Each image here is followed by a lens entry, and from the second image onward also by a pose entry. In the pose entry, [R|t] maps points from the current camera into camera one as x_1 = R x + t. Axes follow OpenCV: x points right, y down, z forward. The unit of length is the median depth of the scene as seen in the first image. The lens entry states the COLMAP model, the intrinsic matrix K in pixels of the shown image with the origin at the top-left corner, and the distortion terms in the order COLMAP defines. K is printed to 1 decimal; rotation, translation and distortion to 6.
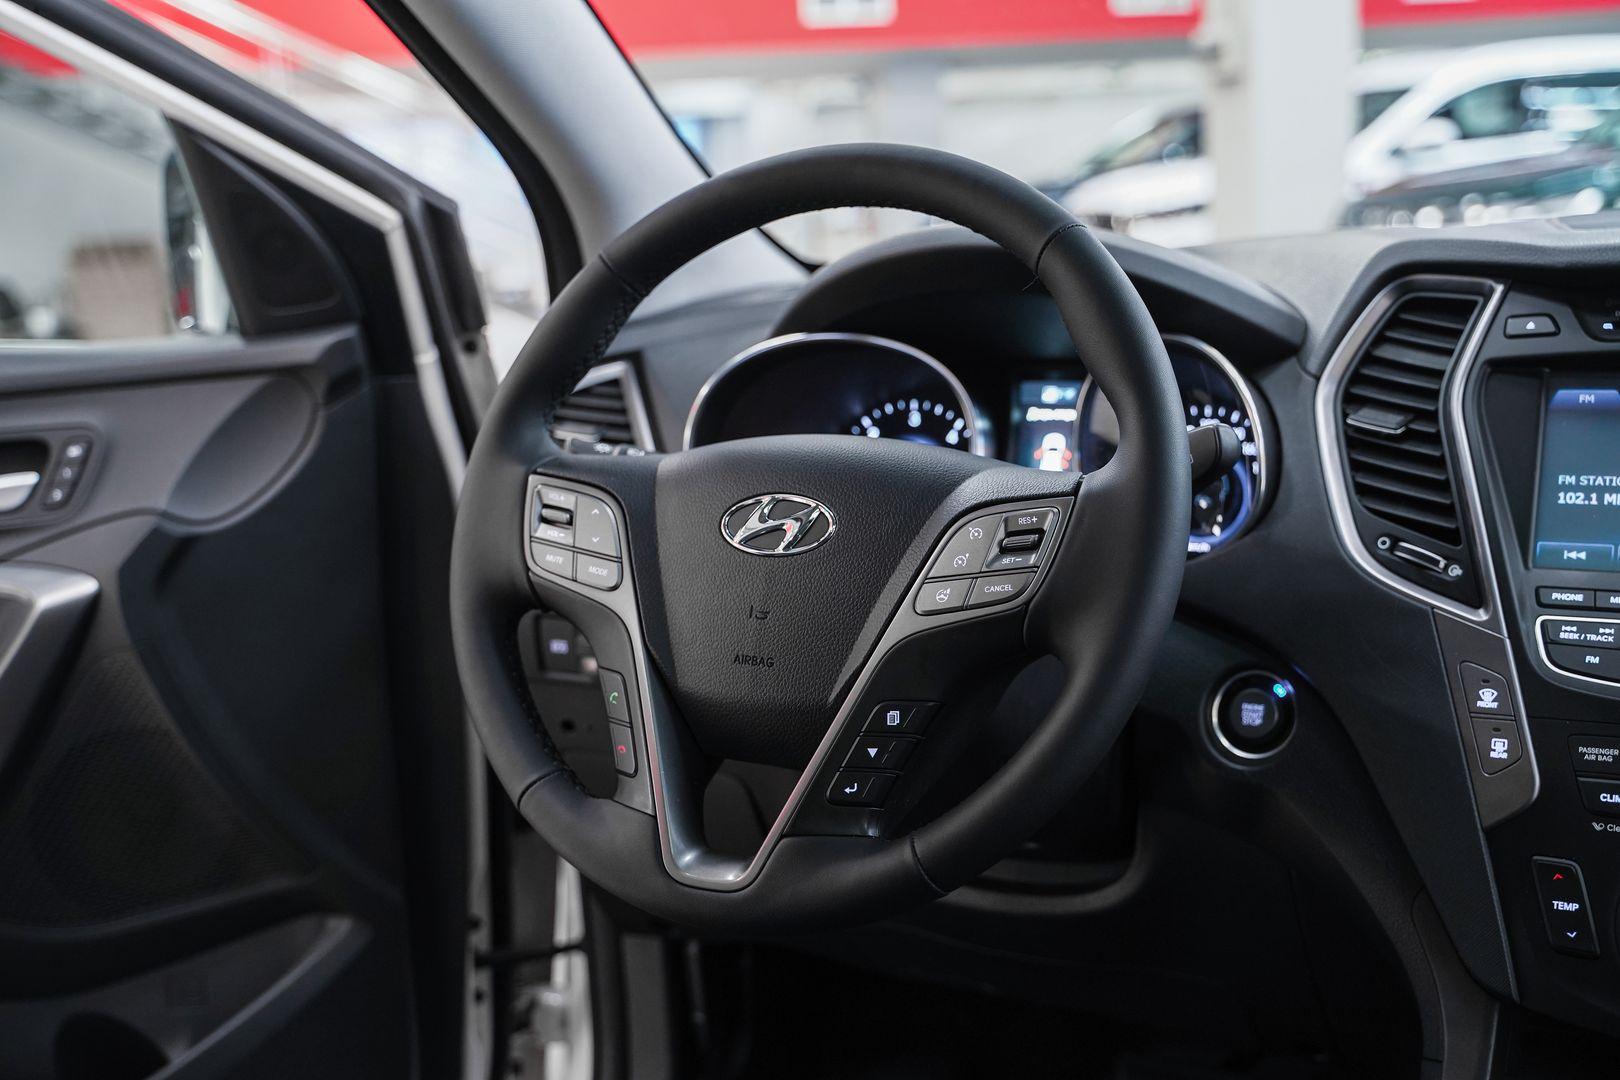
lens RADIAL K [[1840.9, 0, 810.0], [0, 1840.9, 540.0], [0, 0, 1]] dist [0.017186, 0.020599]
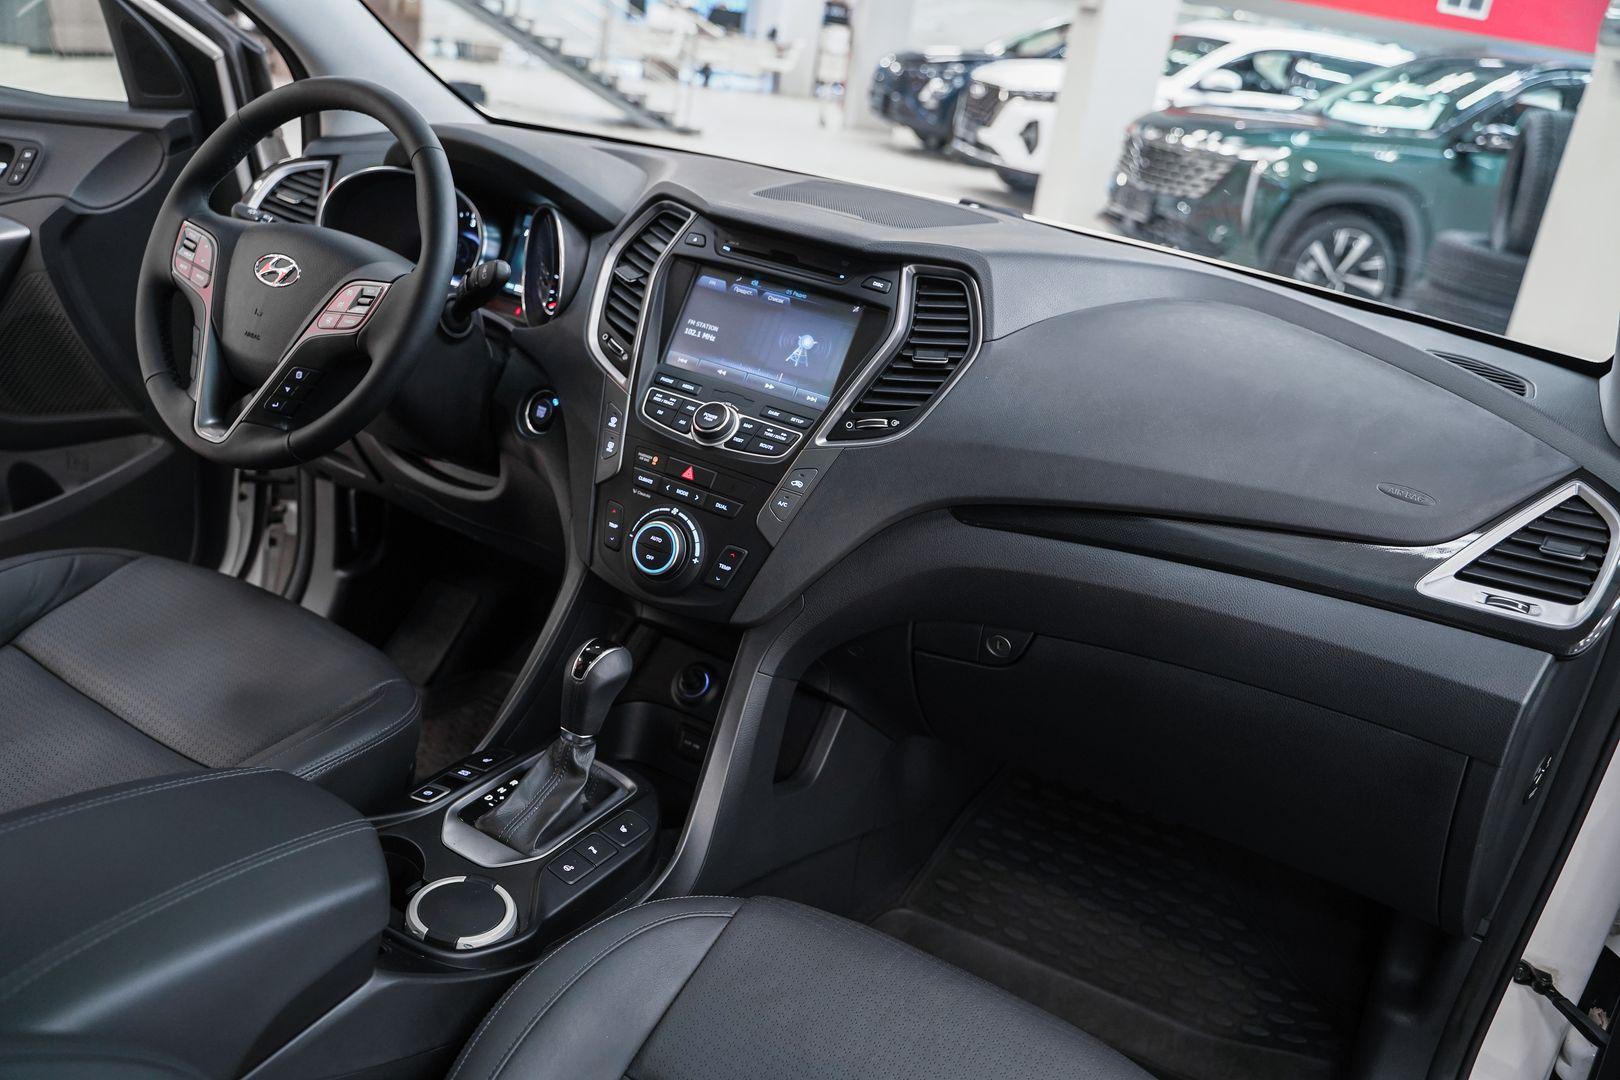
lens RADIAL K [[1327.2, 0, 810.0], [0, 1327.2, 540.0], [0, 0, 1]] dist [-0.118910, 0.097036]
pose [[0.981243, 0.189377, 0.036036, 0.512390], [-0.192766, 0.962084, 0.192965, -0.102122], [0.001873, -0.196292, 0.980544, -0.405193]]
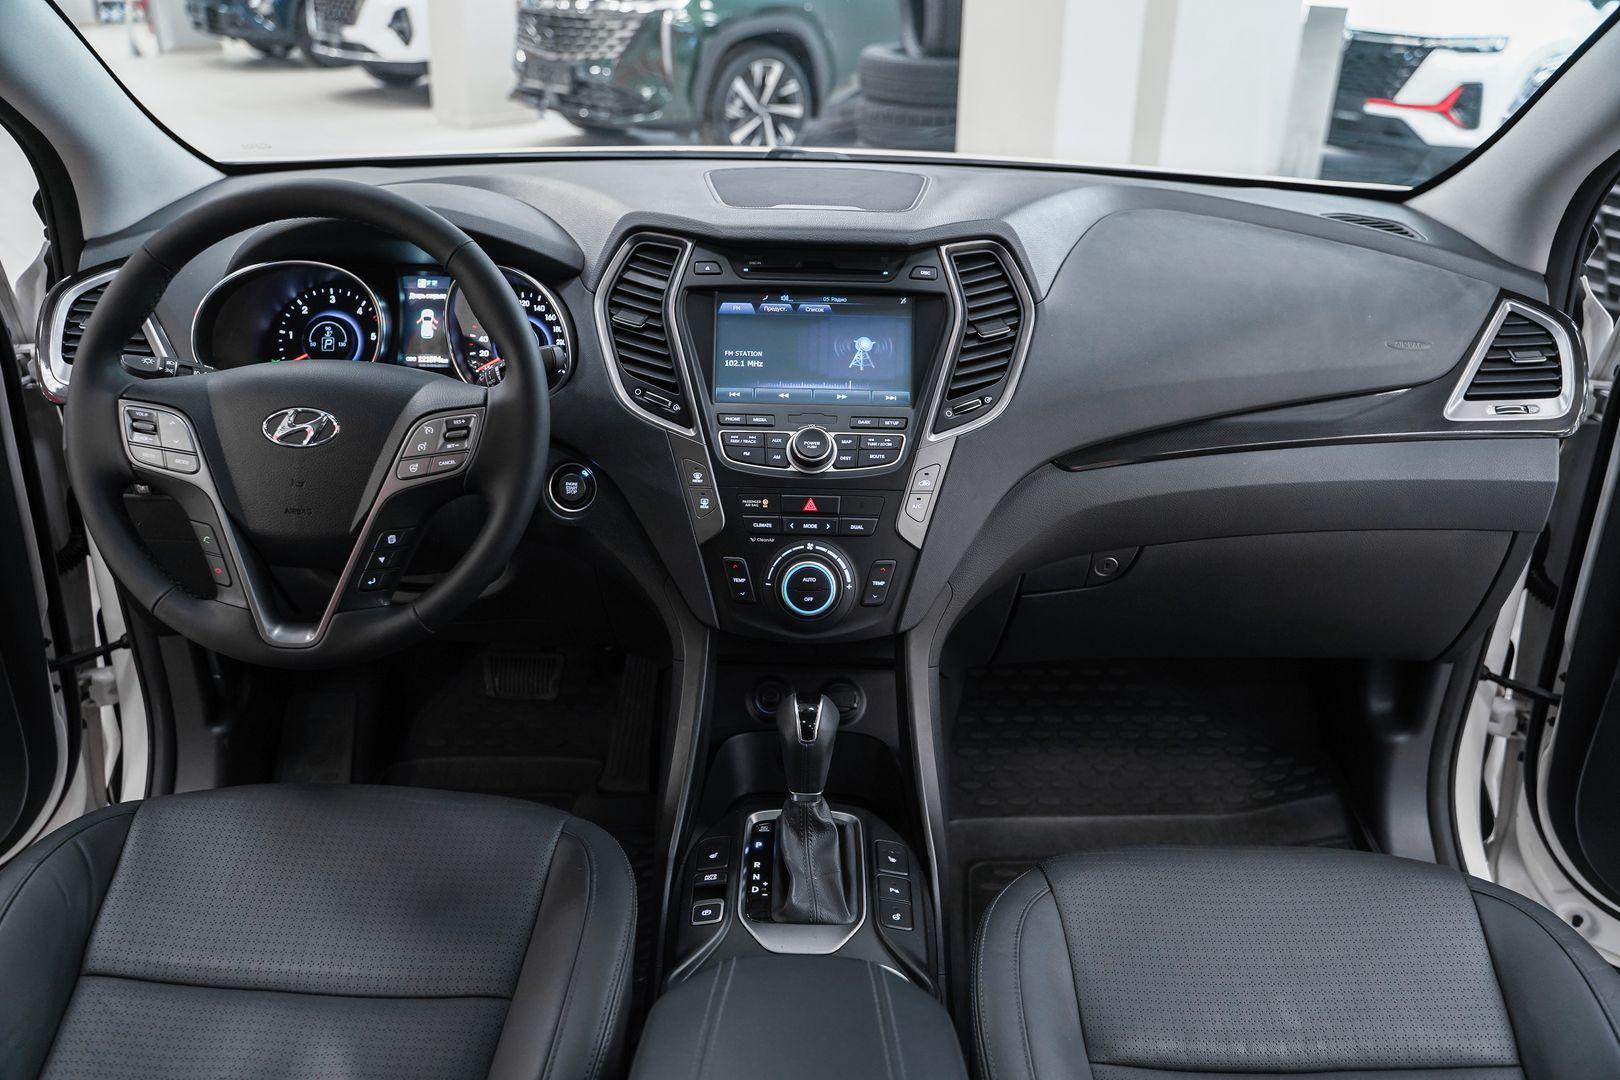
lens RADIAL K [[1316.6, 0, 810.0], [0, 1316.6, 540.0], [0, 0, 1]] dist [-0.088317, 0.003880]
pose [[0.881571, -0.138897, 0.451154, -0.142902], [0.020759, 0.966214, 0.256905, -0.185585], [-0.471594, -0.217115, 0.854669, -0.216201]]
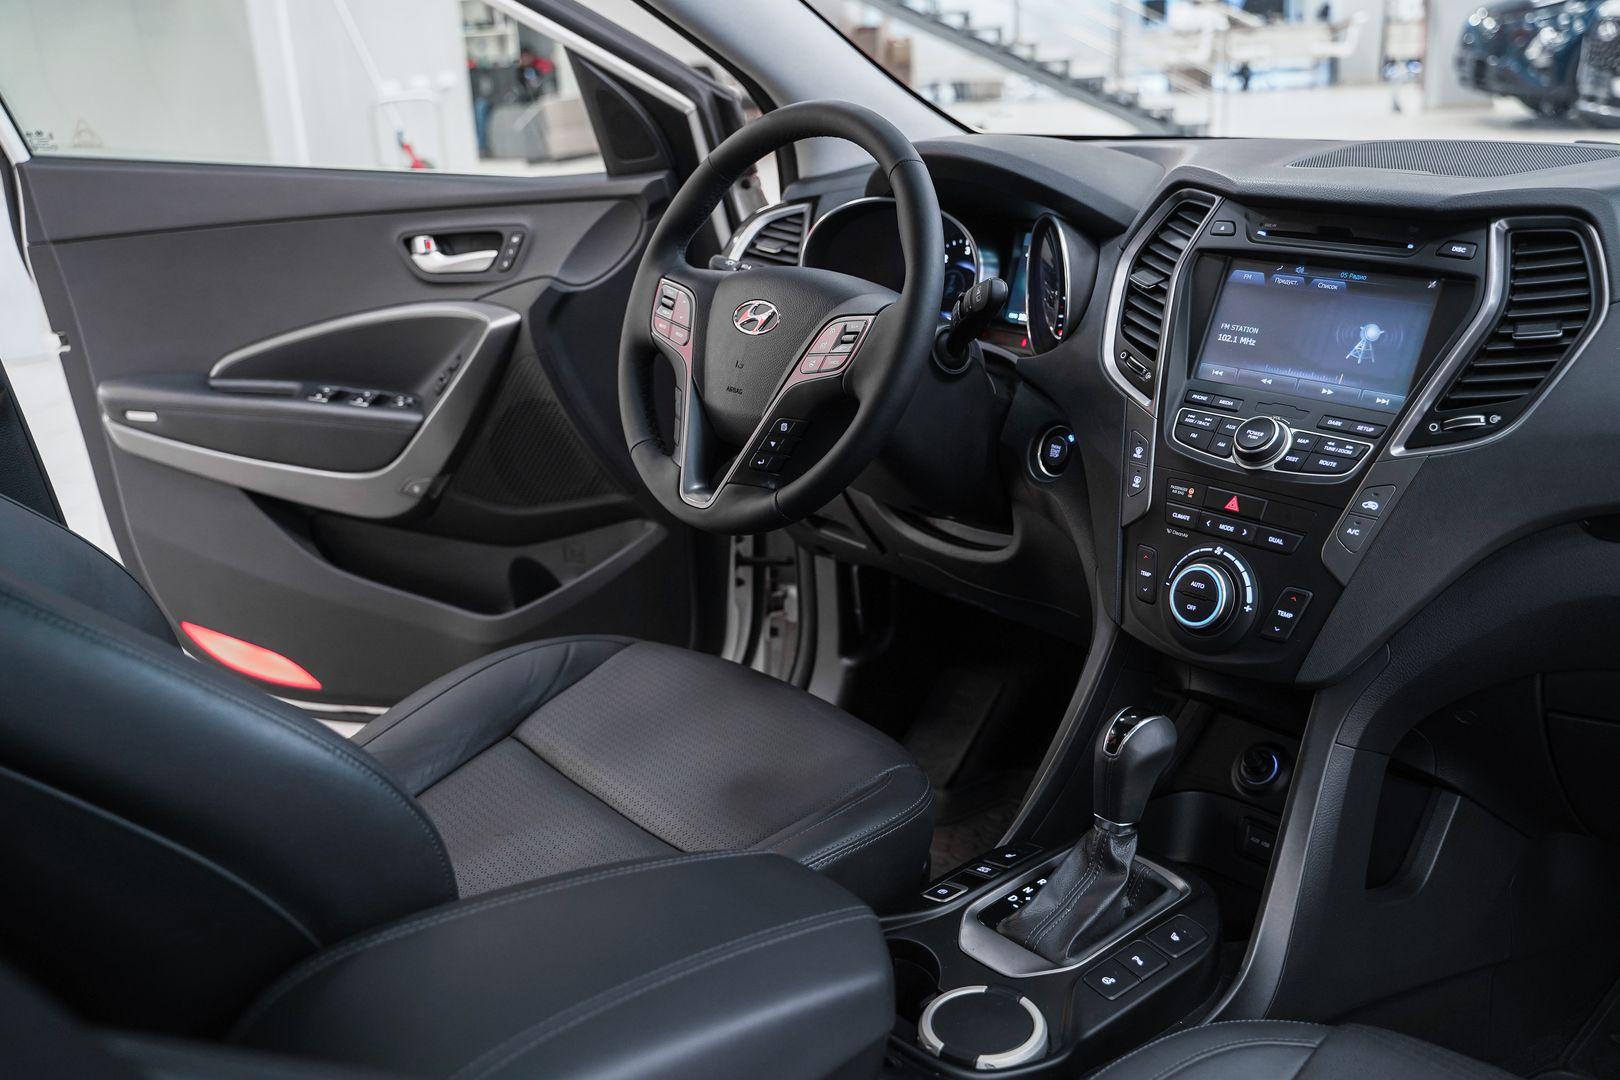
lens RADIAL K [[1557.6, 0, 798.9], [0, 1557.6, 530.5], [0, 0, 1]] dist [-0.087494, 0.133105]
pose [[0.930270, 0.122948, -0.345661, 0.539266], [-0.066449, 0.983057, 0.170830, -0.061966], [0.360808, -0.135949, 0.922678, -0.408206]]
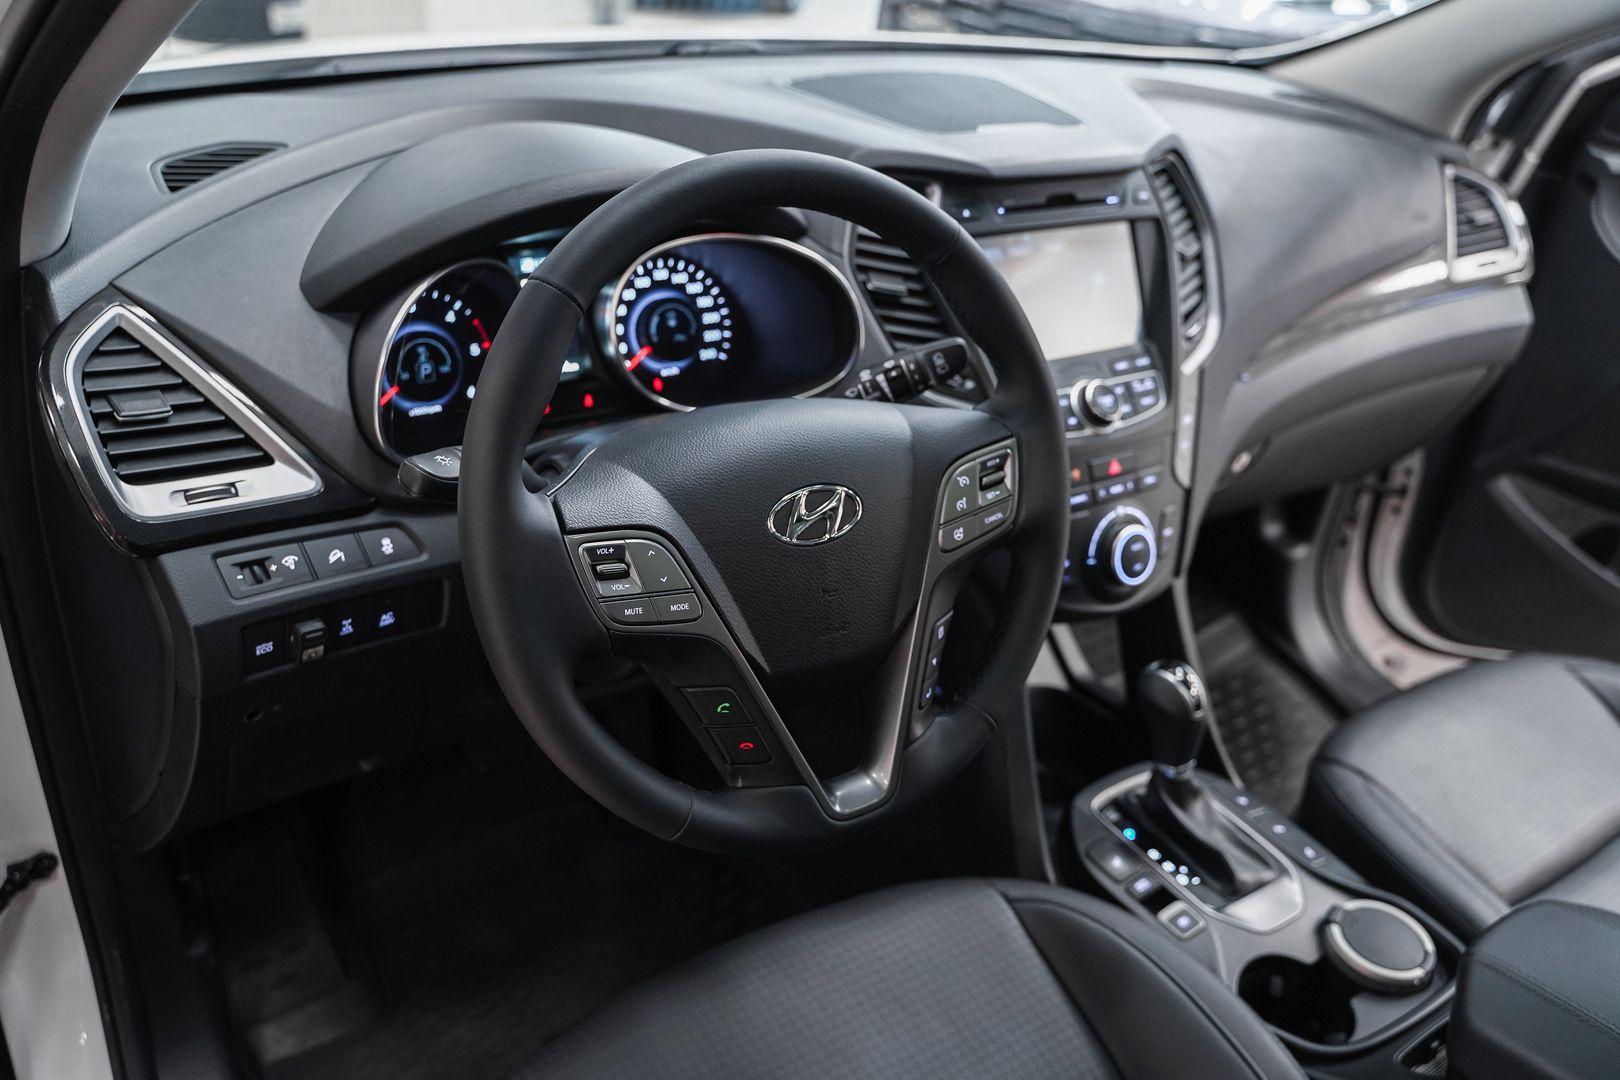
lens RADIAL K [[1327.2, 0, 810.0], [0, 1327.2, 540.0], [0, 0, 1]] dist [-0.118910, 0.097036]
pose [[0.464993, -0.363563, 0.807220, -0.645845], [0.042273, 0.919867, 0.389947, -0.295229], [-0.884305, -0.147199, 0.443100, 0.584244]]
